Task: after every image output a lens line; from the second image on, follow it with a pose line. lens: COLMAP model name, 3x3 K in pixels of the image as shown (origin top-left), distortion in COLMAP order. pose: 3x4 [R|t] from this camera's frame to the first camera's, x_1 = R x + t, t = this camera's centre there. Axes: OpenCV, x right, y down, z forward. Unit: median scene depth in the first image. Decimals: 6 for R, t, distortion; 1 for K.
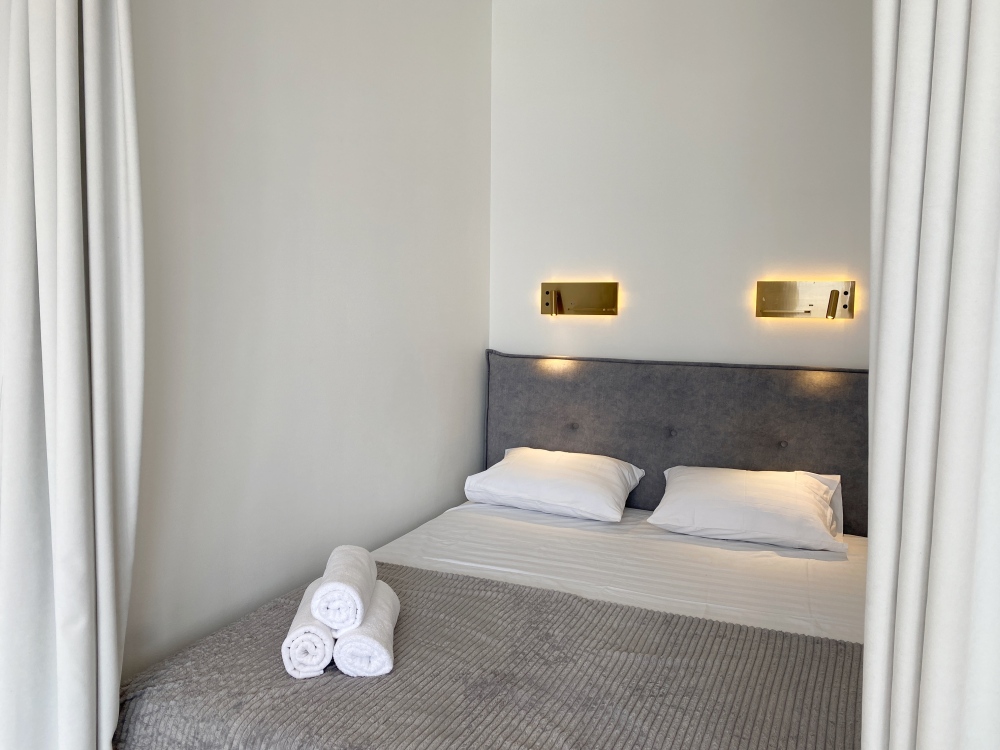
lens RADIAL K [[759.9, 0, 500.0], [0, 759.9, 375.0], [0, 0, 1]] dist [0.129849, 0.000792]
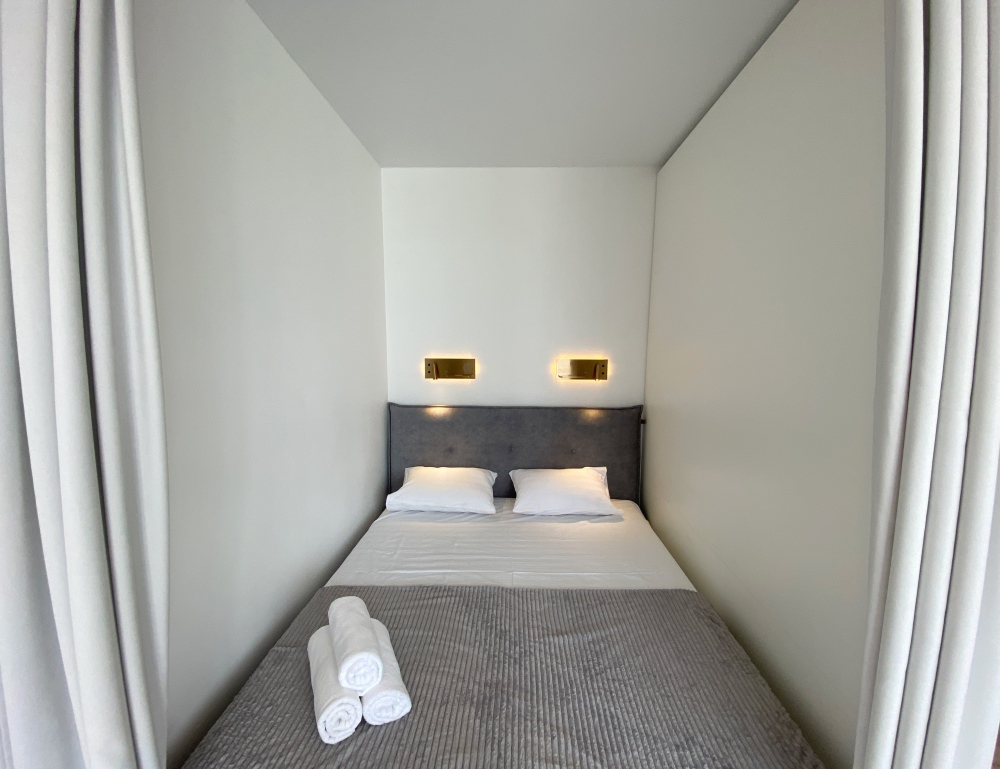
lens RADIAL K [[424.4, 0, 517.7], [0, 424.4, 382.3], [0, 0, 1]] dist [0.018914, -0.000192]
pose [[0.921004, -0.044827, 0.386966, -0.128450], [0.043764, 0.998975, 0.011563, -0.088470], [-0.387088, 0.006286, 0.922021, 0.156701]]
